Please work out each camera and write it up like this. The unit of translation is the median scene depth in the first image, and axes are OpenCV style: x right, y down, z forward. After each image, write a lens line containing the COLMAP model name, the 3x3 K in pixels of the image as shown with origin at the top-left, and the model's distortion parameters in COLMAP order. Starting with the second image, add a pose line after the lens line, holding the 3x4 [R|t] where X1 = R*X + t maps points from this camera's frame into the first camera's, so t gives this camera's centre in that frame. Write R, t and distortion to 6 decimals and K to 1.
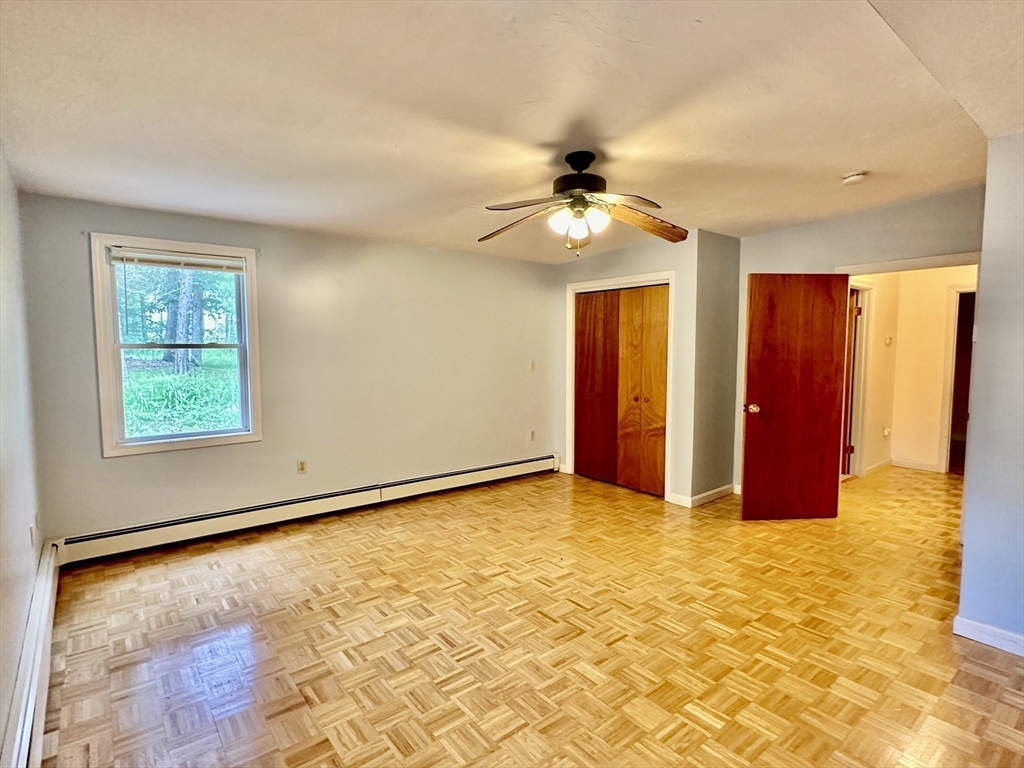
lens RADIAL K [[526.0, 0, 512.0], [0, 526.0, 384.0], [0, 0, 1]] dist [0.001754, 0.000185]
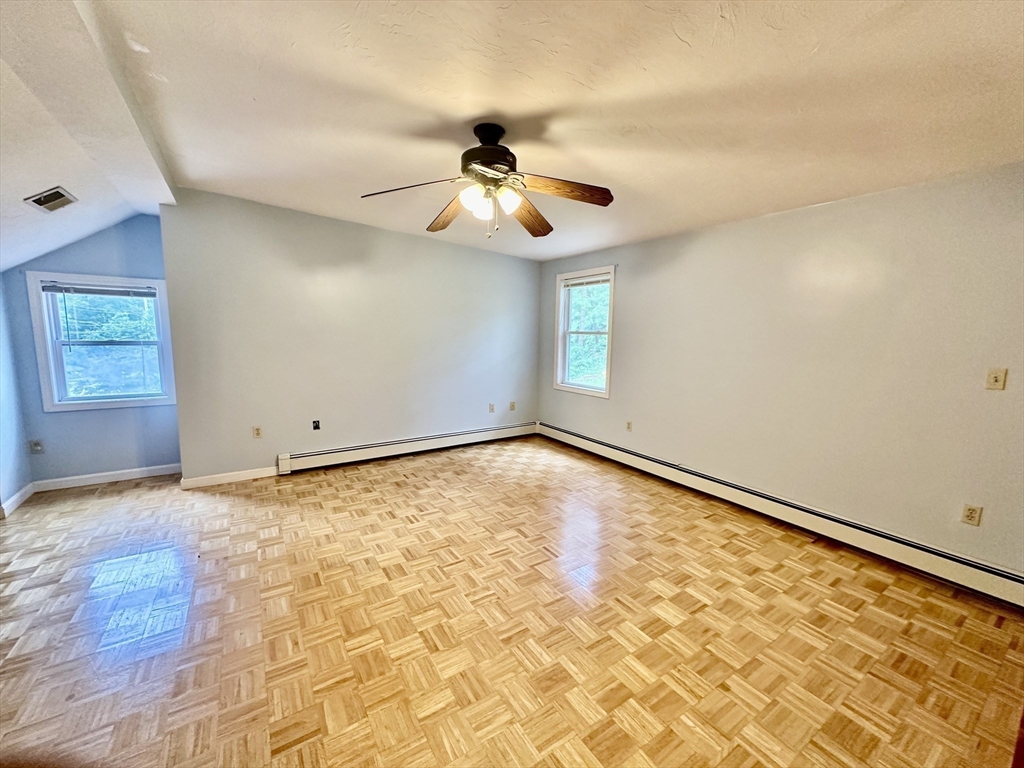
lens RADIAL K [[409.1, 0, 512.0], [0, 409.1, 384.0], [0, 0, 1]] dist [-0.000434, -0.000051]
pose [[-0.101992, 0.122989, -0.987153, 0.798714], [-0.083388, 0.987778, 0.131683, -0.071871], [0.991284, 0.095747, -0.090490, 1.013160]]
